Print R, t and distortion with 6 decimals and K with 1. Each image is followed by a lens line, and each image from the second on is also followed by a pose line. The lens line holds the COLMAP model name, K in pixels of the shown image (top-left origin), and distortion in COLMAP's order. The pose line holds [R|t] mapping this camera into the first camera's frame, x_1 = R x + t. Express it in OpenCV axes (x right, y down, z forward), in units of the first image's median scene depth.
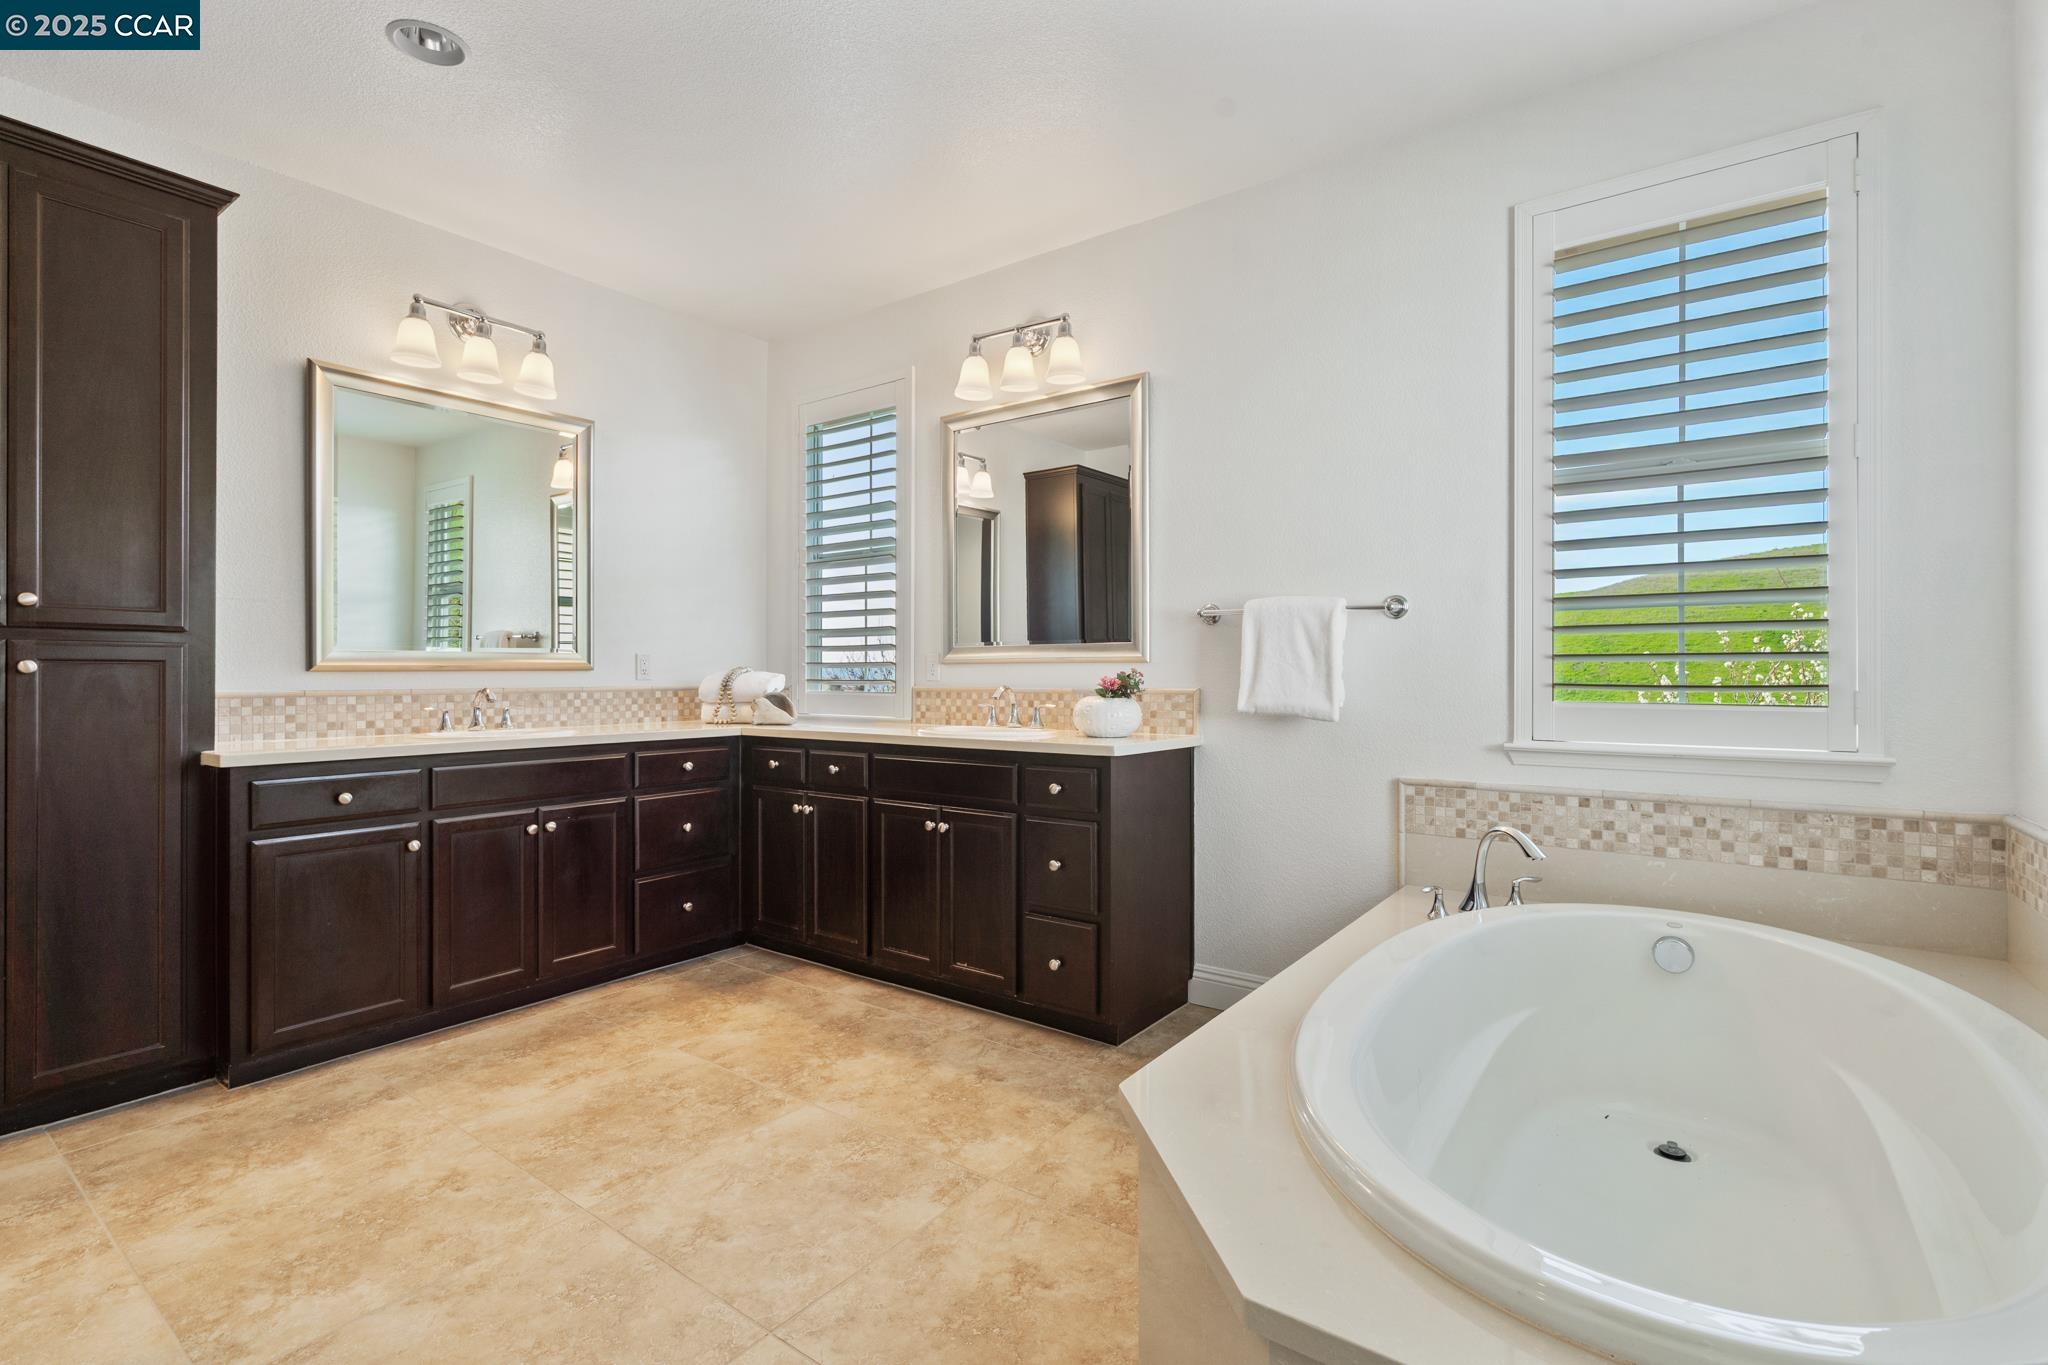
lens RADIAL K [[938.6, 0, 1025.3], [0, 938.6, 679.2], [0, 0, 1]] dist [-0.007886, 0.001631]
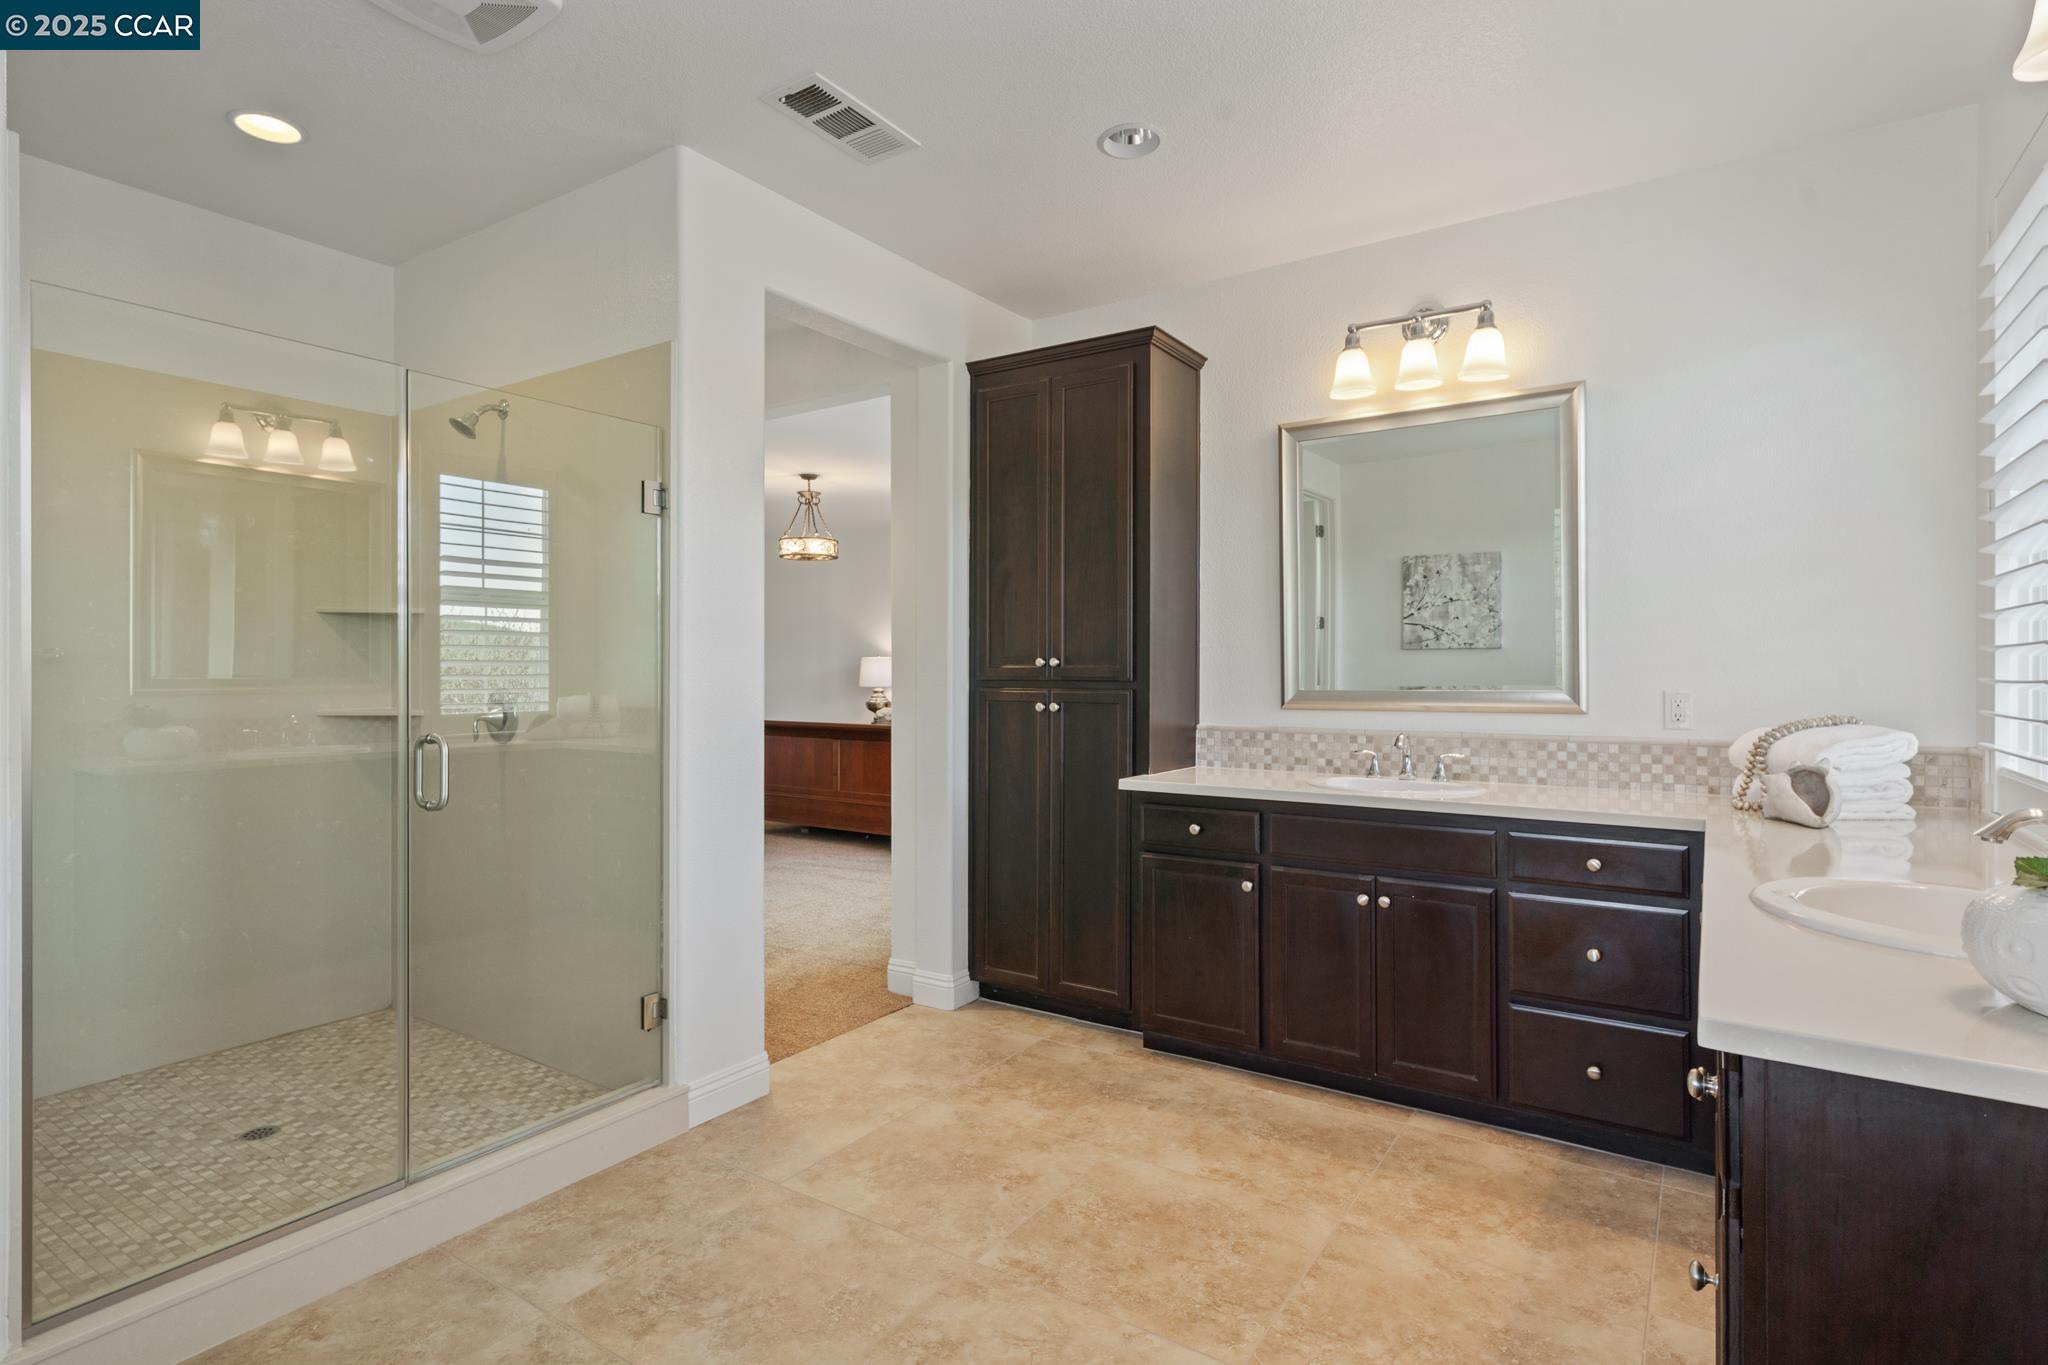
lens RADIAL K [[1029.4, 0, 1026.0], [0, 1029.4, 670.2], [0, 0, 1]] dist [0.001272, 0.000078]
pose [[0.039195, 0.002601, -0.999228, 0.418151], [-0.002537, 0.999994, 0.002504, -0.055442], [0.999228, 0.002437, 0.039201, 0.637268]]
